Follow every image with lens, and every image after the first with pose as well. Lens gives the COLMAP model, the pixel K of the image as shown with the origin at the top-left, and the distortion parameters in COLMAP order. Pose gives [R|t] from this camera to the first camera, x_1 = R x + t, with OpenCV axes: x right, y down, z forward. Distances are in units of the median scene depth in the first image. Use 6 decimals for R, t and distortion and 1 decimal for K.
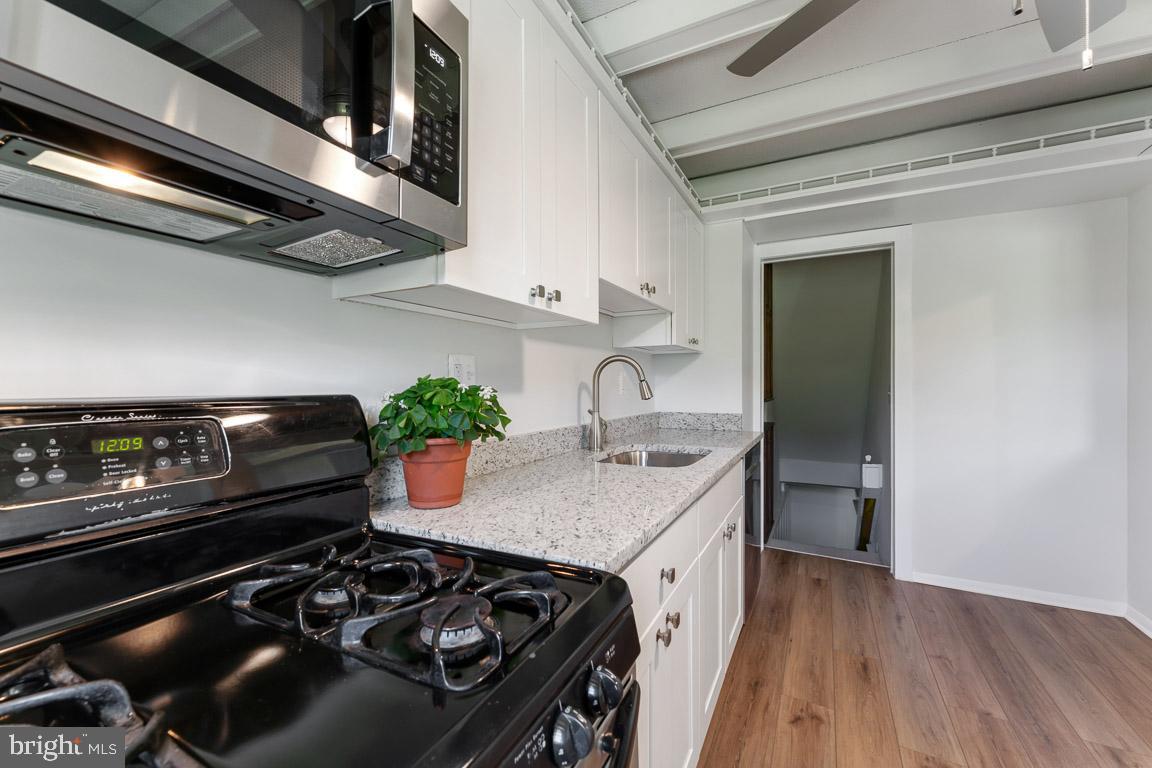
lens RADIAL K [[458.3, 0, 580.8], [0, 458.3, 382.3], [0, 0, 1]] dist [0.002076, 0.000211]
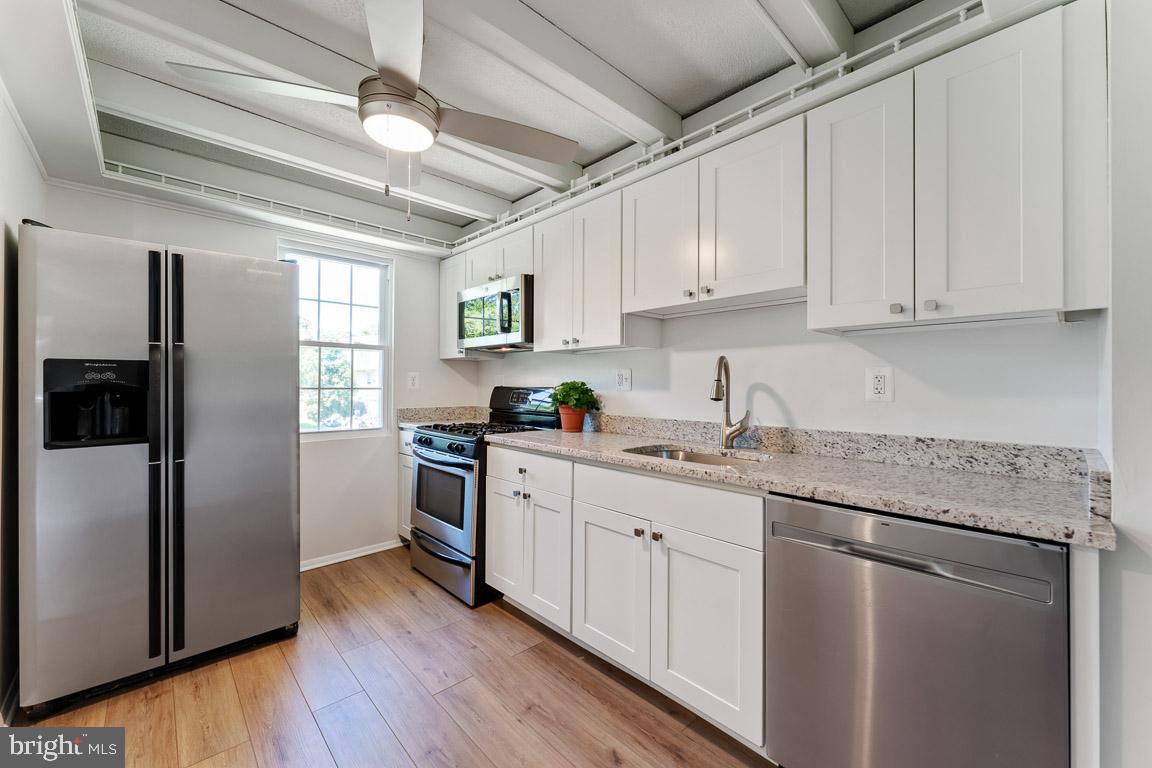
lens RADIAL K [[458.3, 0, 580.8], [0, 458.3, 382.3], [0, 0, 1]] dist [0.002076, 0.000211]
pose [[-0.335750, -0.008358, -0.941914, 1.263629], [-0.003927, 0.999964, -0.007474, 0.008087], [0.941943, 0.001189, -0.335771, 1.161224]]
